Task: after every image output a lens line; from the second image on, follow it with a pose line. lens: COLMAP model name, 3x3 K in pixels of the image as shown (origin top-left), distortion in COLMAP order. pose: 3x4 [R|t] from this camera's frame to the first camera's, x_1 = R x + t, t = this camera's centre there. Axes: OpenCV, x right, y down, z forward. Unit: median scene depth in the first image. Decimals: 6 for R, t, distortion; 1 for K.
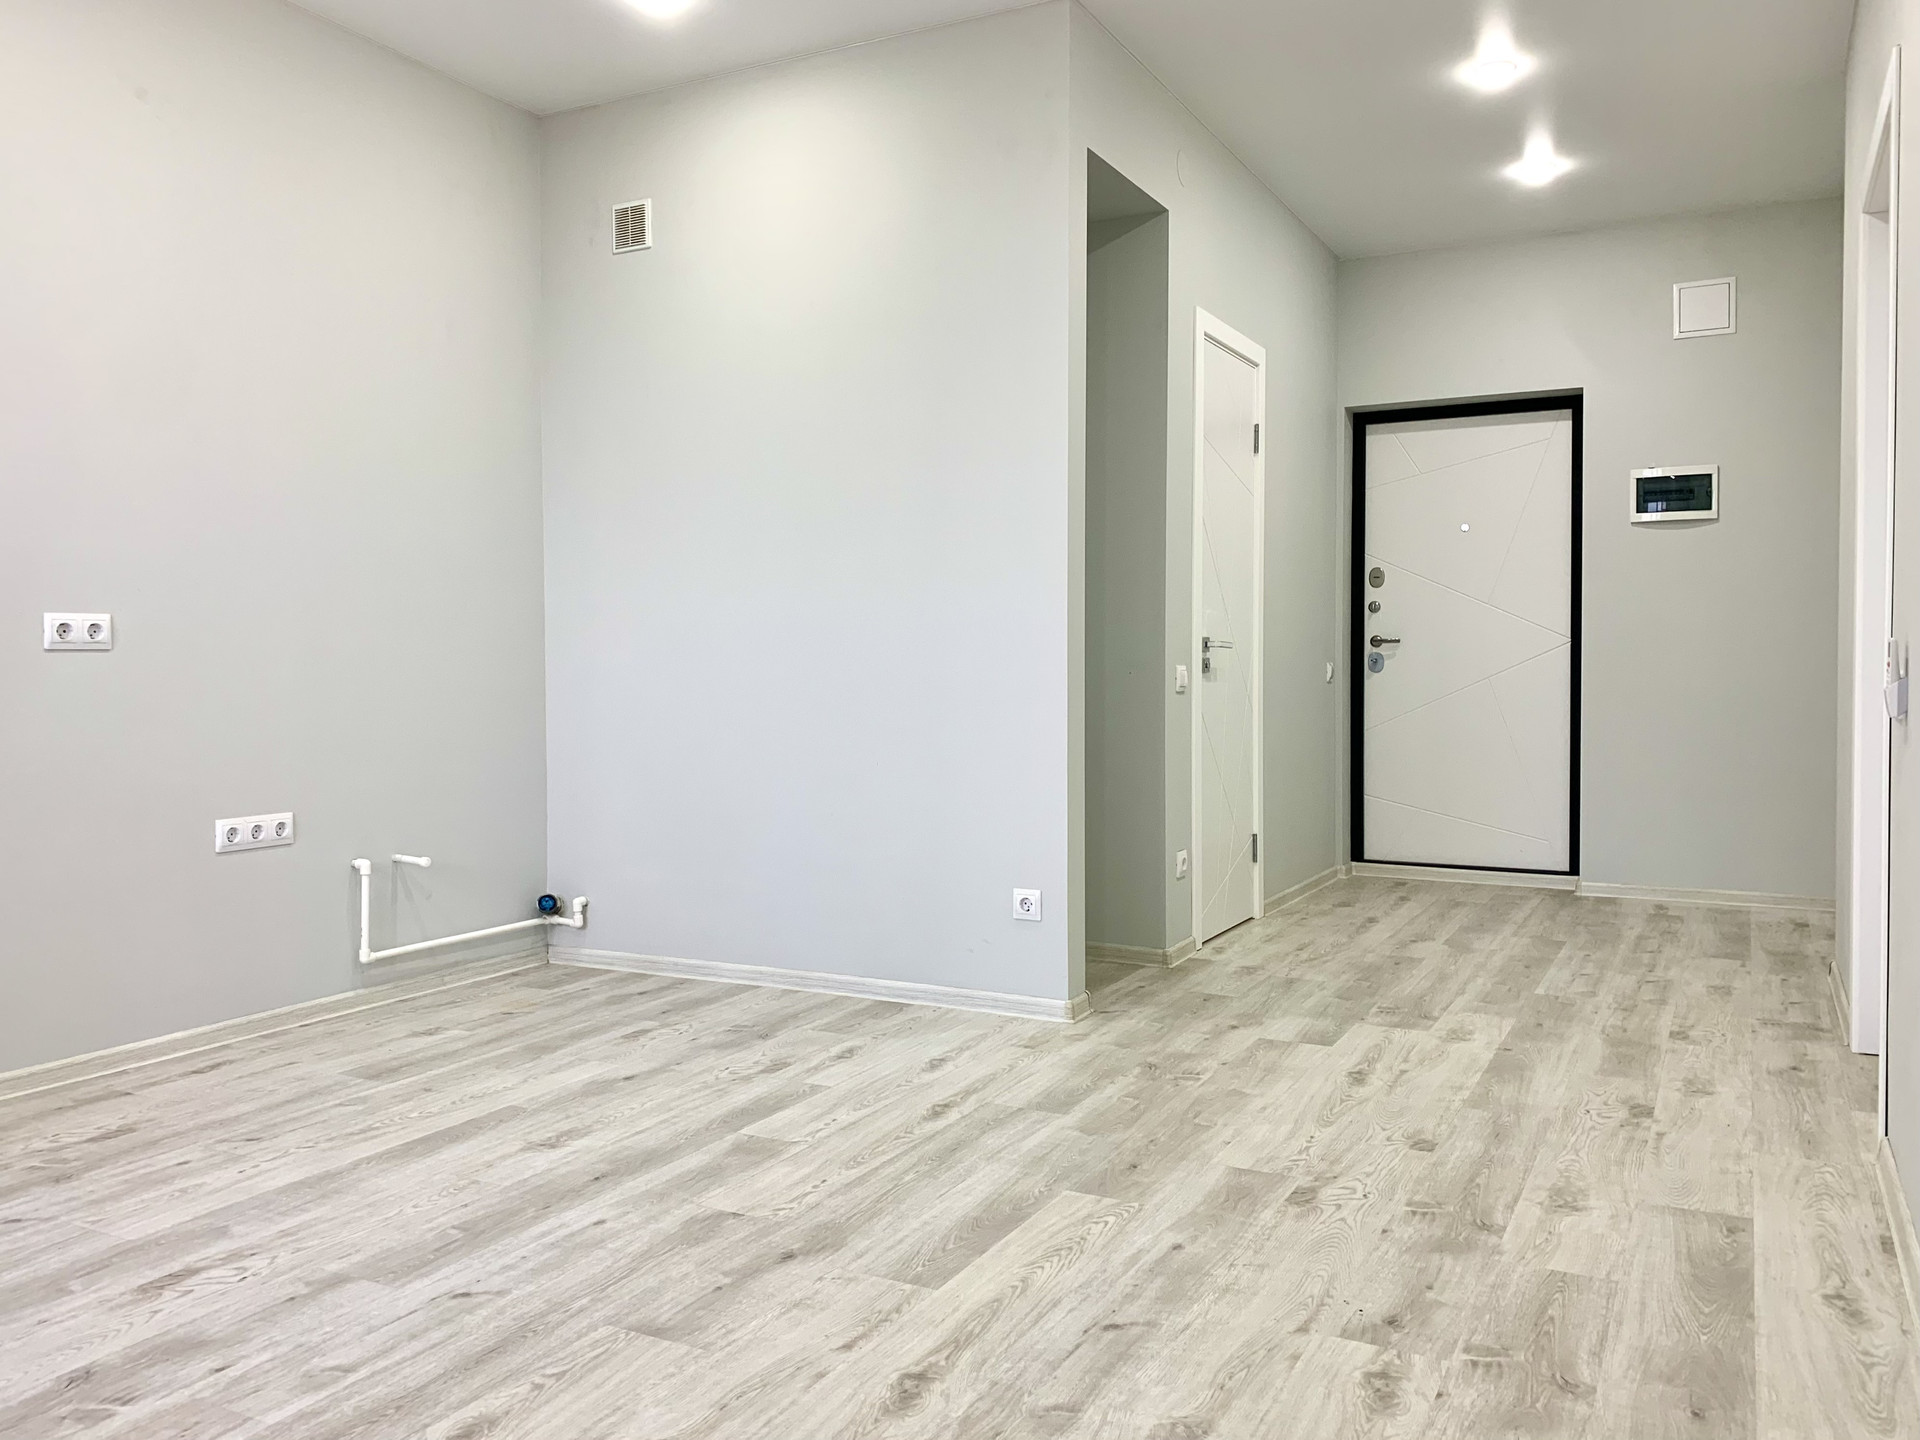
lens RADIAL K [[1489.5, 0, 968.2], [0, 1489.5, 721.5], [0, 0, 1]] dist [0.042336, -0.050317]
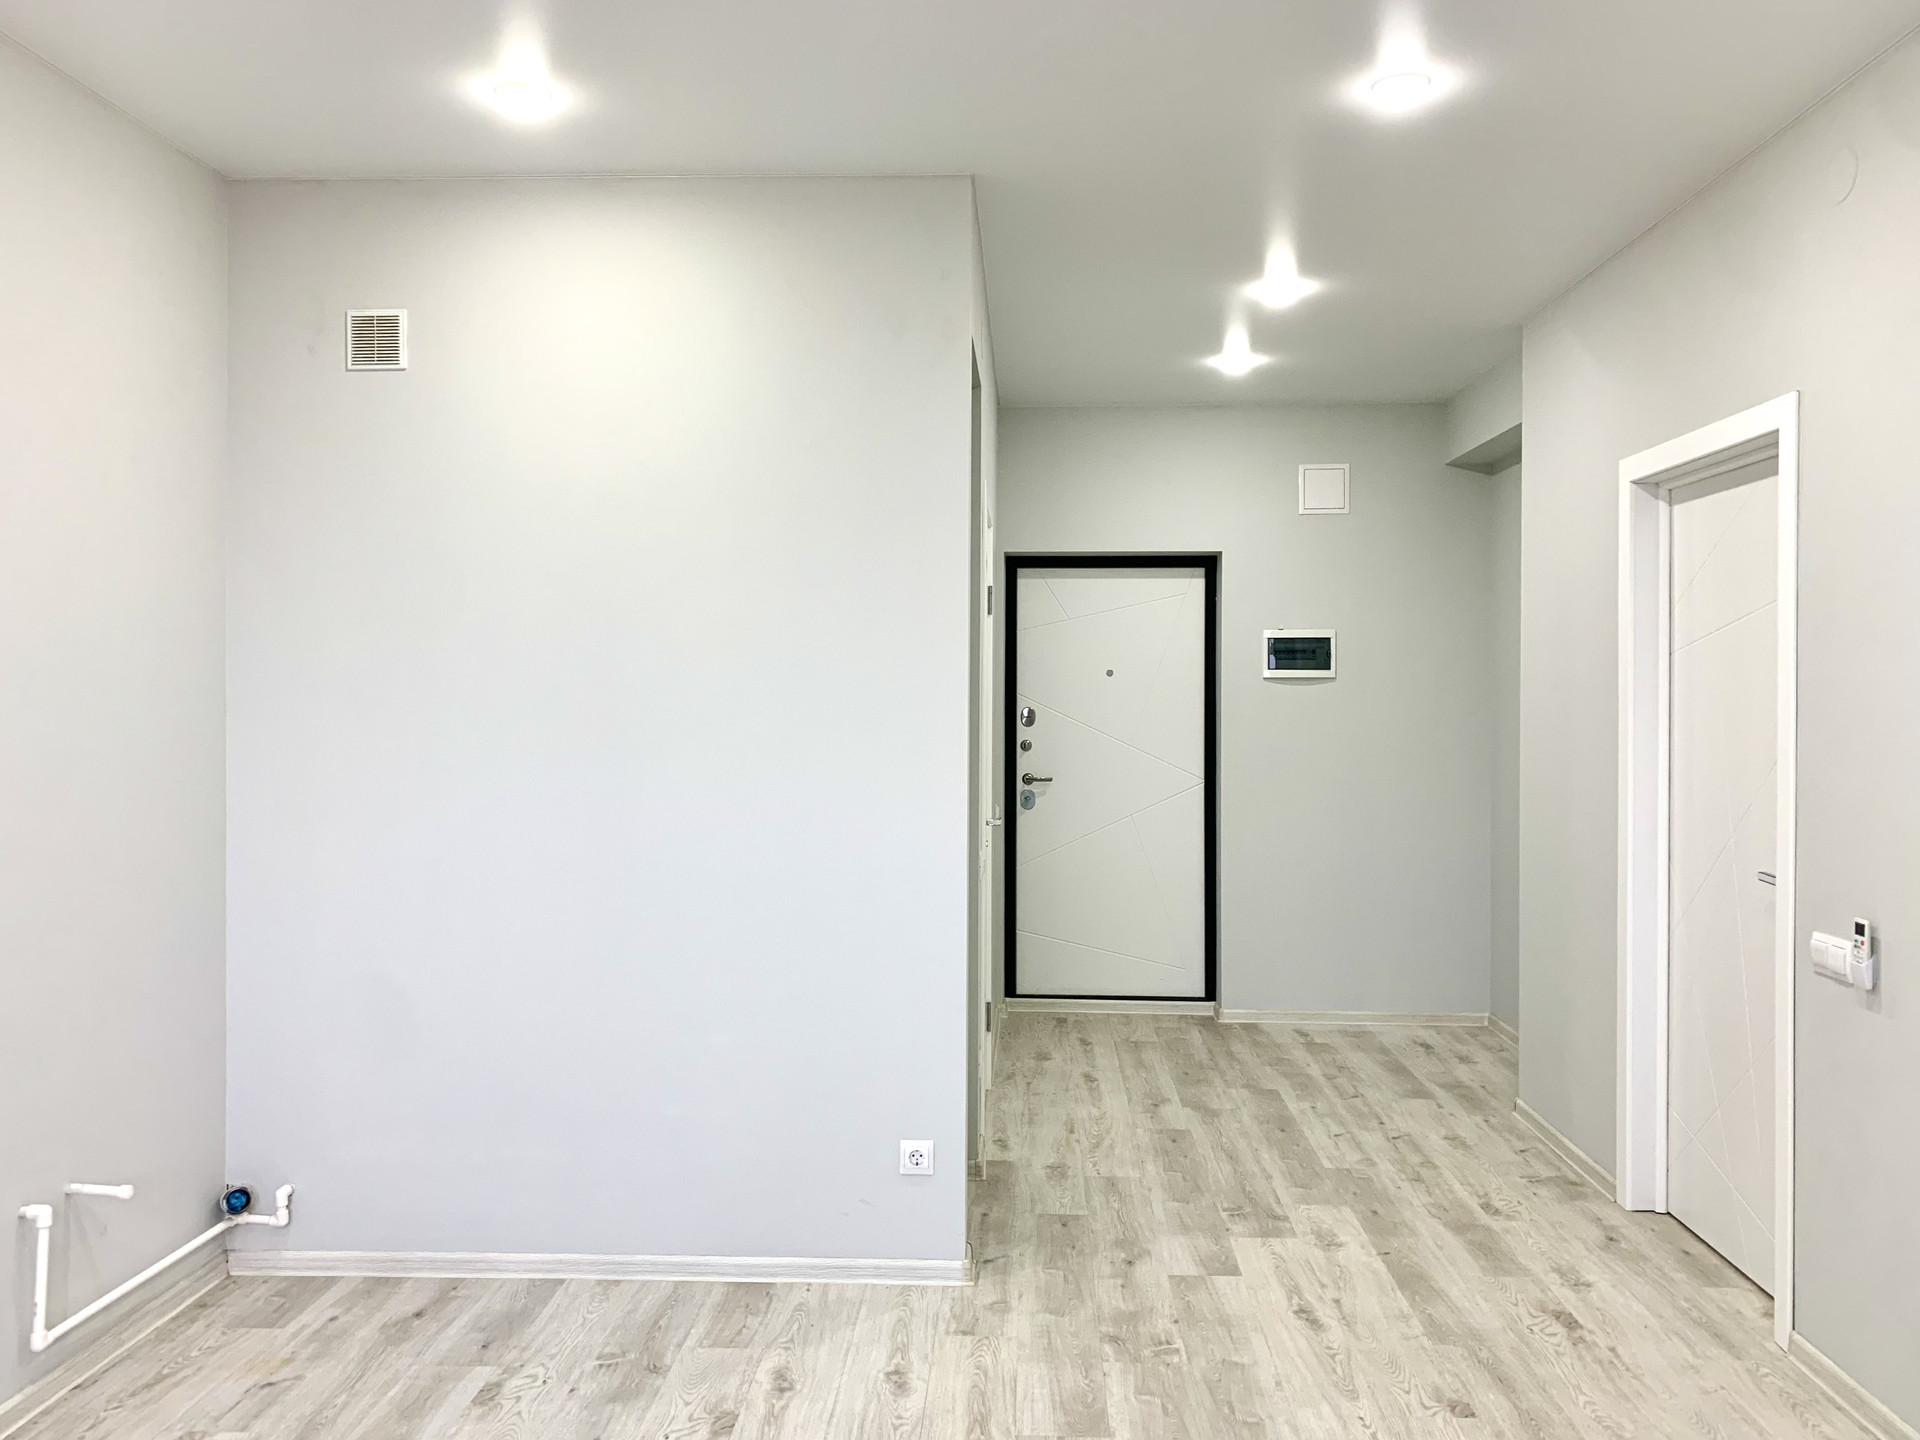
lens RADIAL K [[1489.5, 0, 993.3], [0, 1489.5, 728.8], [0, 0, 1]] dist [0.042336, -0.050317]
pose [[0.901074, -0.002676, 0.433657, -0.364058], [0.009684, 0.999856, -0.013951, -0.144020], [-0.433557, 0.016770, 0.900970, 0.186609]]
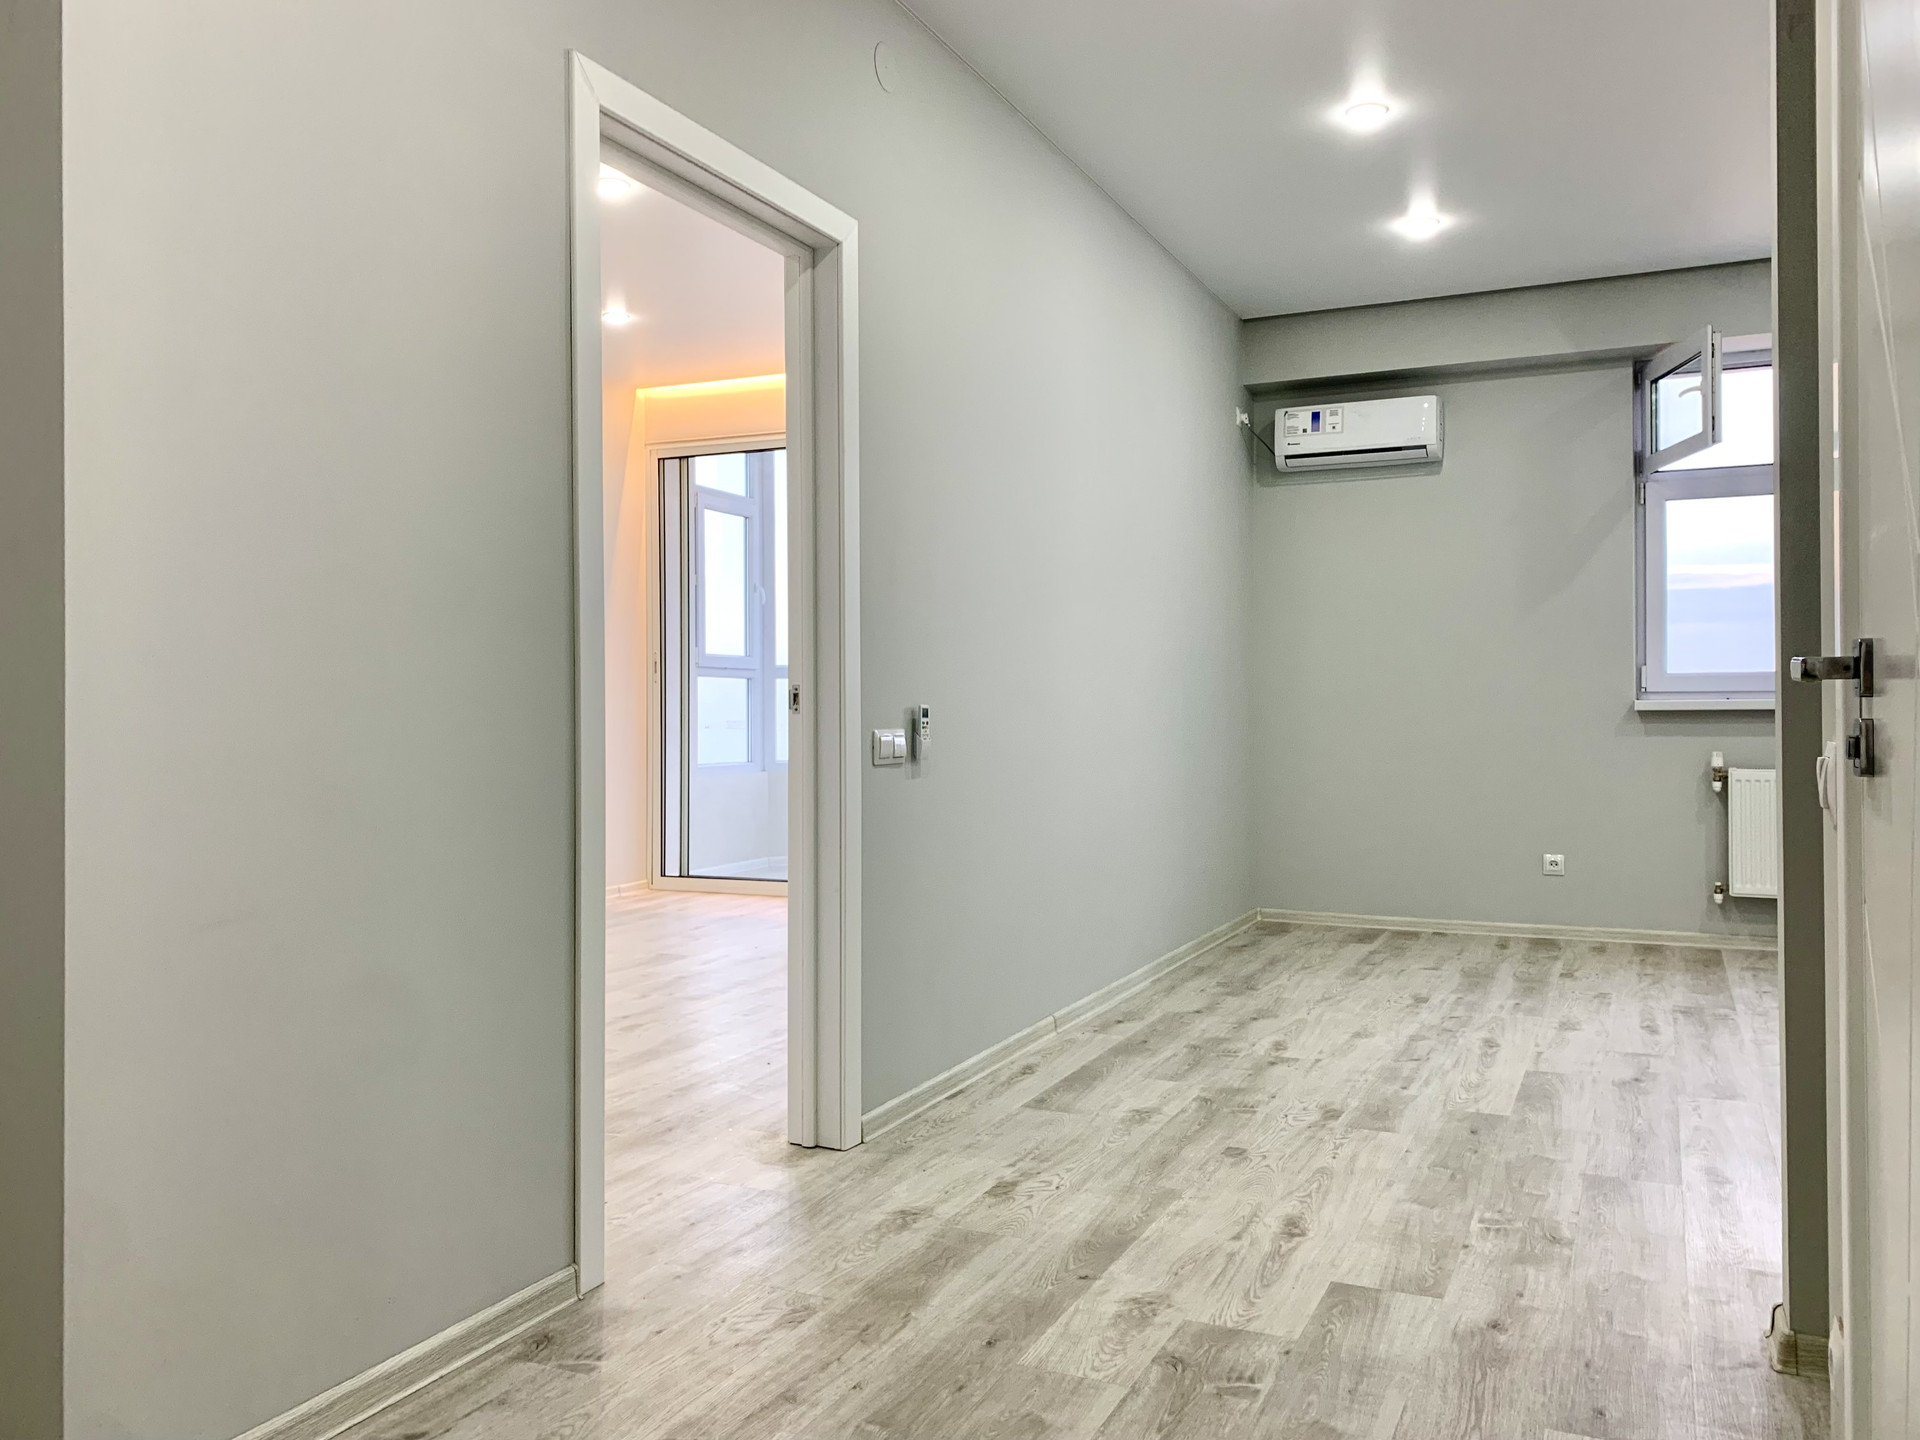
lens RADIAL K [[1489.5, 0, 951.3], [0, 1489.5, 681.4], [0, 0, 1]] dist [0.042336, -0.050317]
pose [[-0.999384, 0.005747, -0.034629, 0.479293], [0.005031, 0.999773, 0.020719, -0.081535], [0.034740, 0.020532, -0.999185, 1.827165]]
